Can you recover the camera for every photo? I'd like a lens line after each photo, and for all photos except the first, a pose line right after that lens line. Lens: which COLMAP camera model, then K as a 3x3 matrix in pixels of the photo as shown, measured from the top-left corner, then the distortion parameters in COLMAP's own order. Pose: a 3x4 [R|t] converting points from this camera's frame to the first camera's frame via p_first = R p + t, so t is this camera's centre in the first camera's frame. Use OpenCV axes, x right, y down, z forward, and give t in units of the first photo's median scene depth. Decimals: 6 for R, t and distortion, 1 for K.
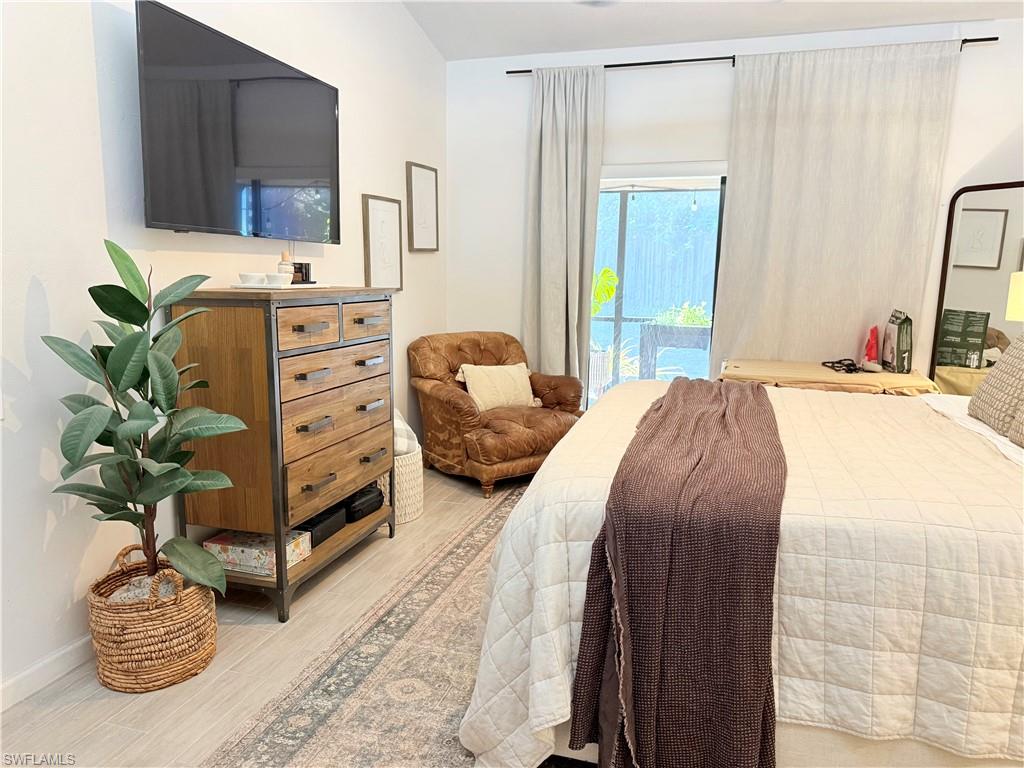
lens RADIAL K [[728.5, 0, 512.0], [0, 728.5, 384.0], [0, 0, 1]] dist [0.006161, -0.004907]
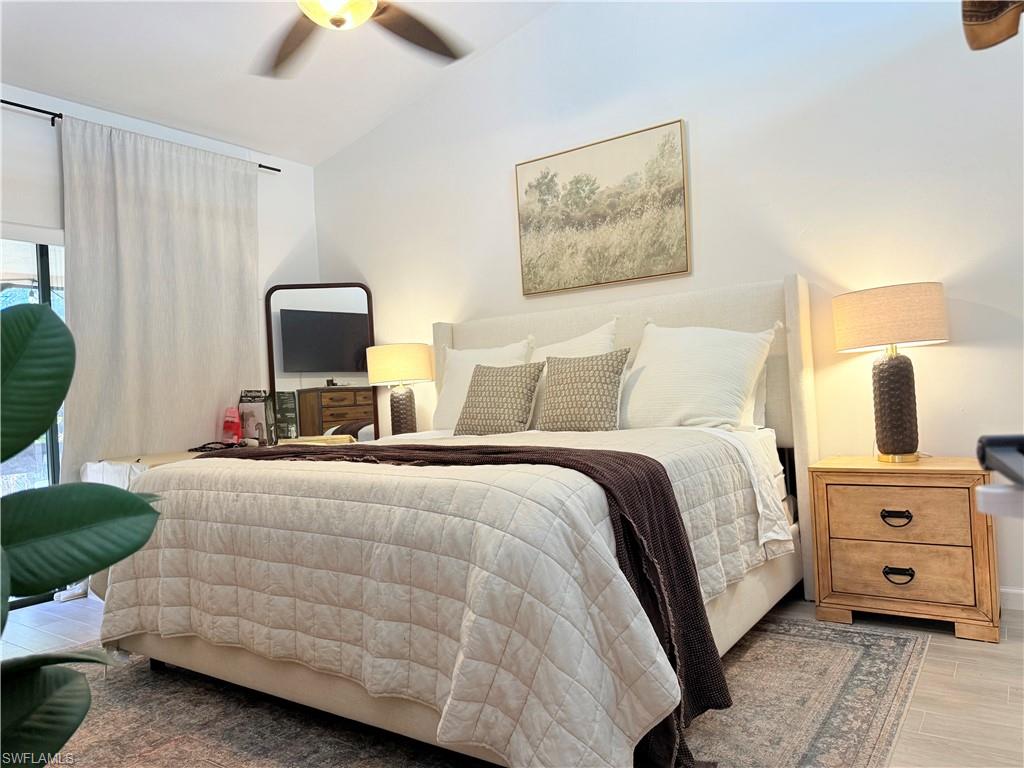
lens RADIAL K [[728.5, 0, 512.0], [0, 728.5, 384.0], [0, 0, 1]] dist [0.006161, -0.004907]
pose [[0.312183, -0.024949, 0.949694, -0.371580], [0.209493, 0.976855, -0.043202, 0.016812], [-0.926636, 0.212441, 0.310184, 0.304643]]
